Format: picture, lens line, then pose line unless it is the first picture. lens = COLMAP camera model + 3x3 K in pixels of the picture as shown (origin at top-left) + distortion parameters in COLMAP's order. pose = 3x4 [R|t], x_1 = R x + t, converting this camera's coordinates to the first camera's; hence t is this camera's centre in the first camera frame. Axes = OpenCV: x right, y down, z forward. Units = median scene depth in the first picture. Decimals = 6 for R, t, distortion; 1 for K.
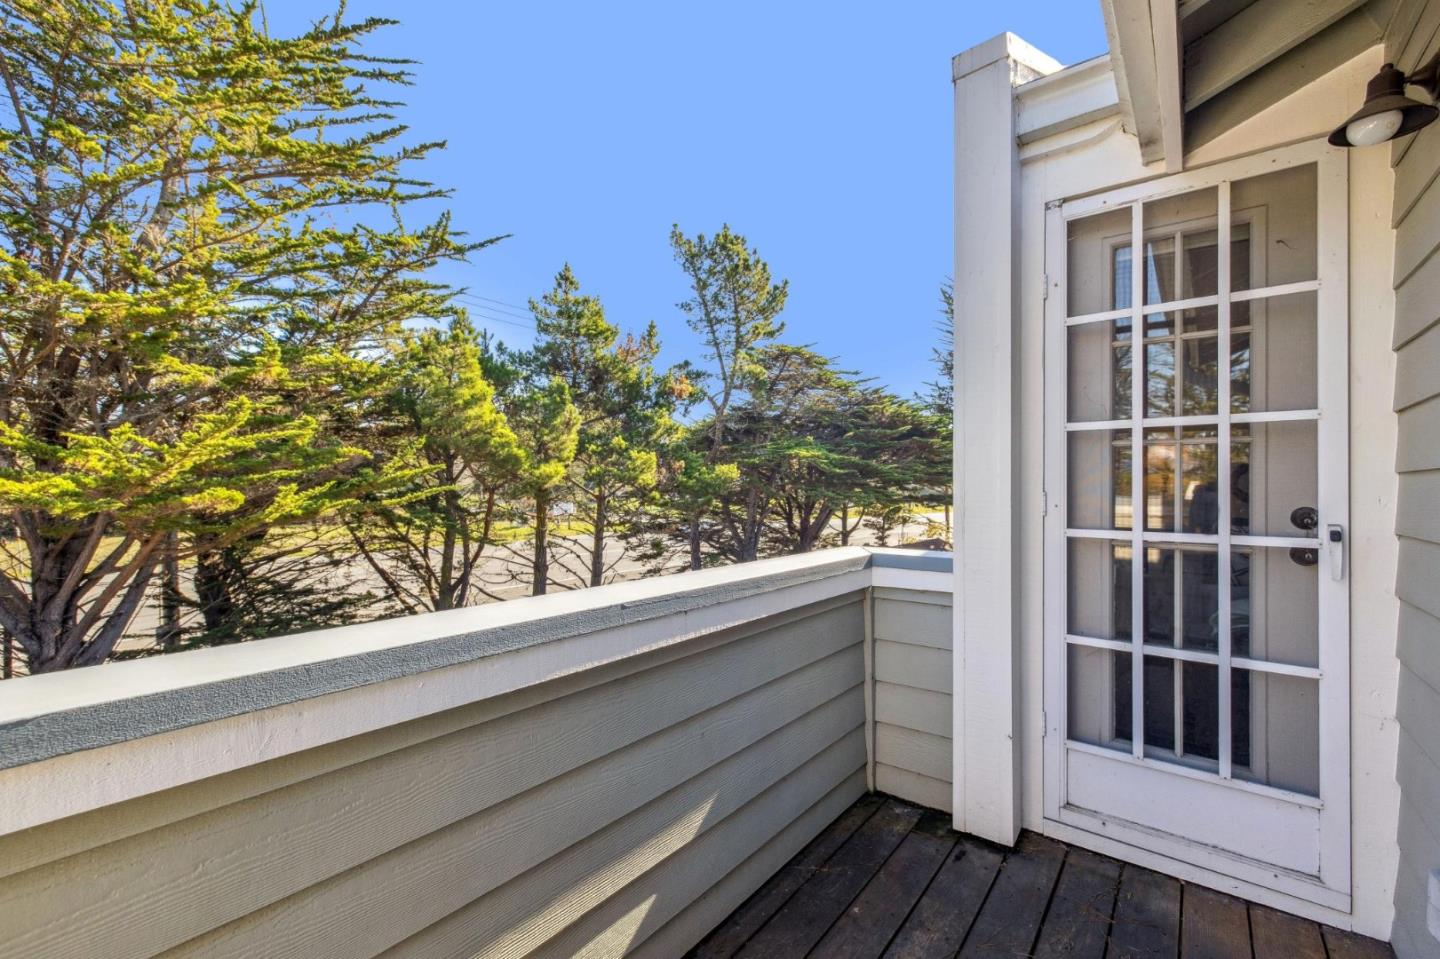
lens RADIAL K [[619.8, 0, 721.1], [0, 619.8, 469.9], [0, 0, 1]] dist [0.000621, -0.000380]
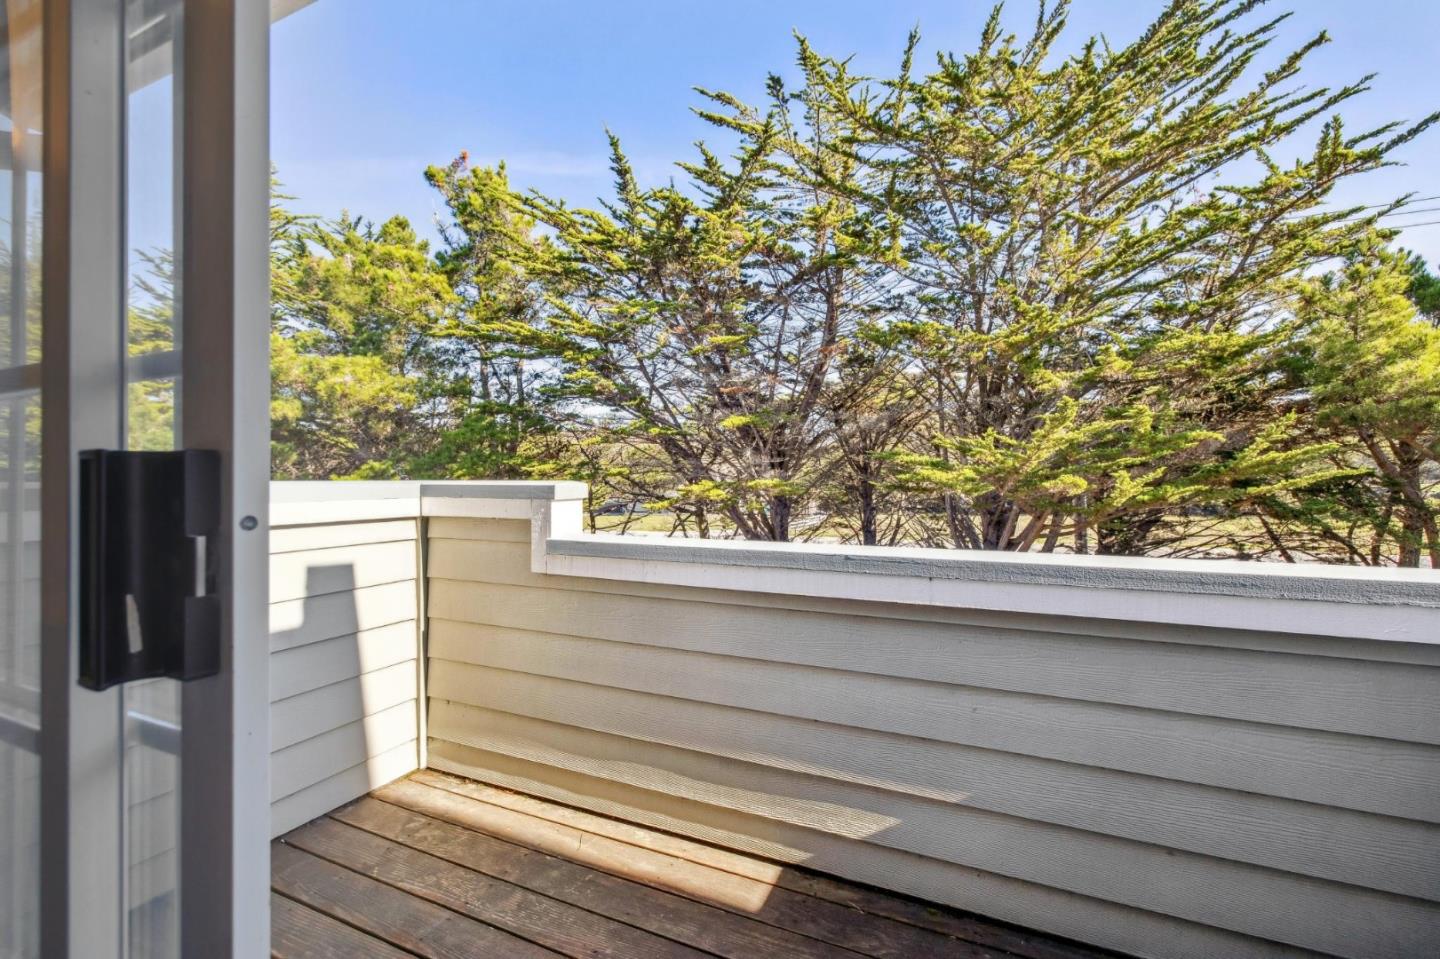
lens RADIAL K [[619.8, 0, 721.1], [0, 619.8, 469.9], [0, 0, 1]] dist [0.000621, -0.000380]
pose [[0.219645, -0.017389, -0.975425, 0.136051], [0.033836, 0.999375, -0.010197, 0.006354], [0.974993, -0.030765, 0.220096, 0.063313]]
